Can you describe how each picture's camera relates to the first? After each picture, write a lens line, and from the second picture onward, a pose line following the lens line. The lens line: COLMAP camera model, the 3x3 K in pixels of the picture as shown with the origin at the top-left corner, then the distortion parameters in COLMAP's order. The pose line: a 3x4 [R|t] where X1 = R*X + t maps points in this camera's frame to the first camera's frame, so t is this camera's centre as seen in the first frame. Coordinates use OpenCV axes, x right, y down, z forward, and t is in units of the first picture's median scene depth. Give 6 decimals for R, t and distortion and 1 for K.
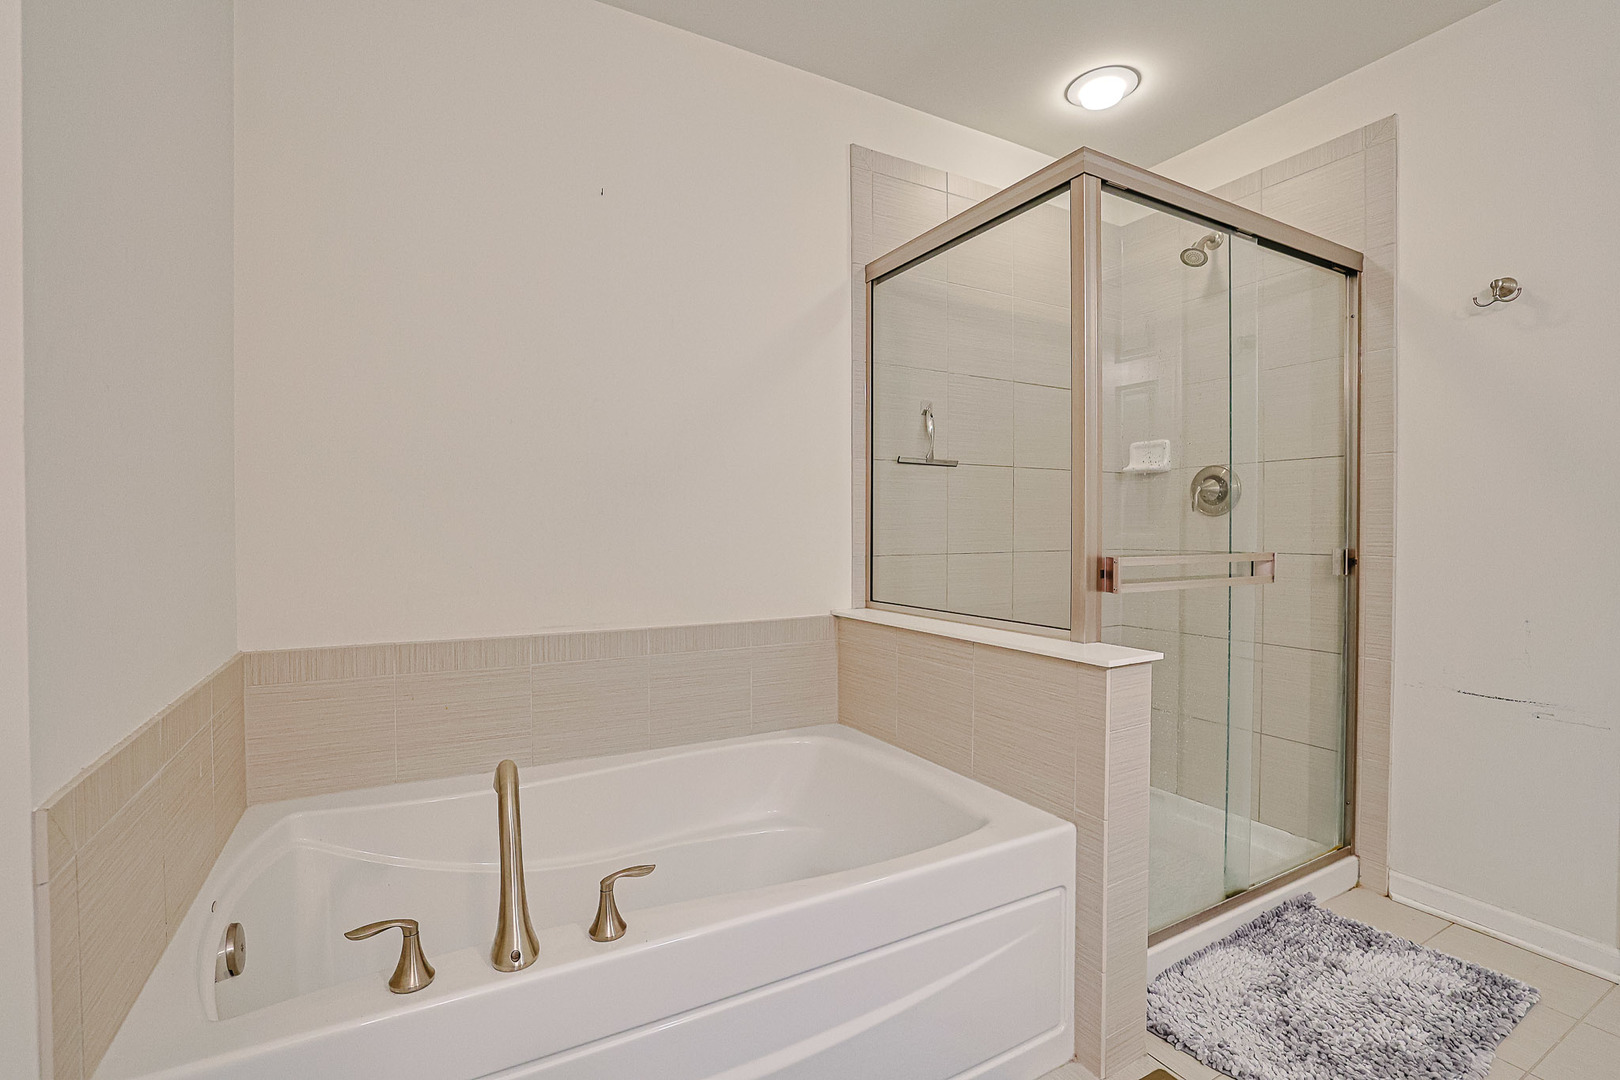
lens RADIAL K [[724.7, 0, 806.9], [0, 724.7, 538.5], [0, 0, 1]] dist [-0.027603, 0.002558]
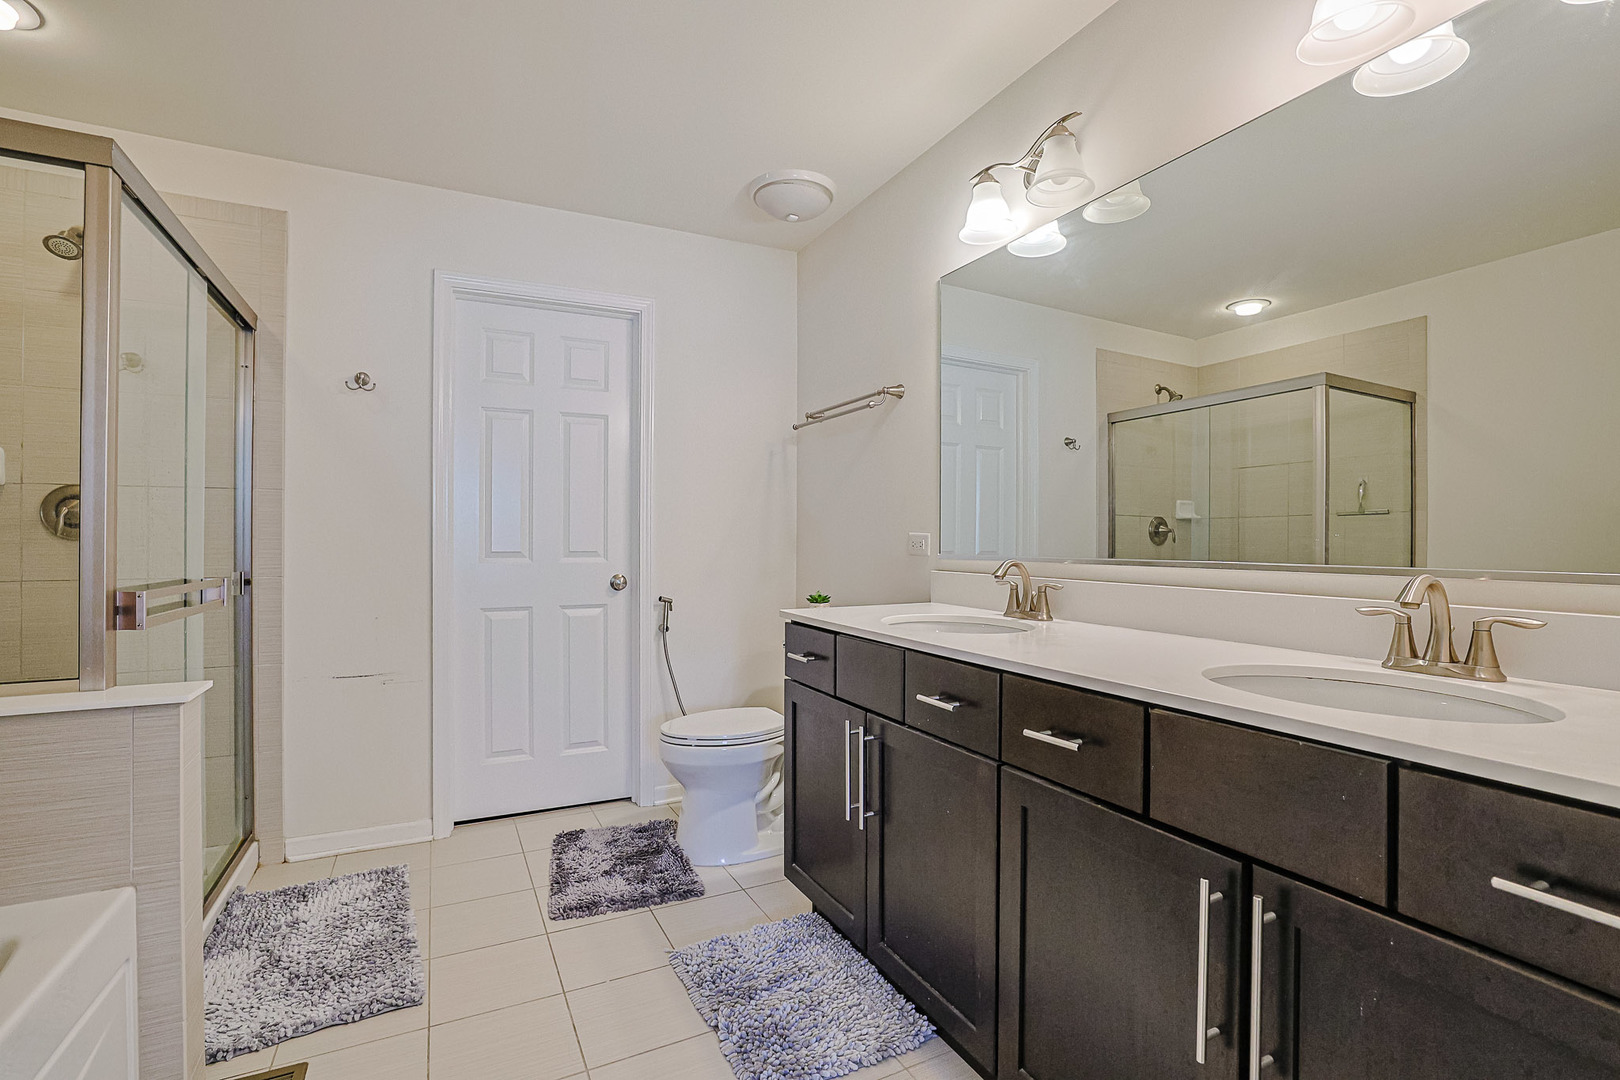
lens RADIAL K [[724.7, 0, 813.6], [0, 724.7, 540.1], [0, 0, 1]] dist [-0.027603, 0.002558]
pose [[0.013850, 0.000855, 0.999904, -0.437127], [0.019853, 0.999802, -0.001130, -0.019623], [-0.999707, 0.019866, 0.013830, 0.102229]]
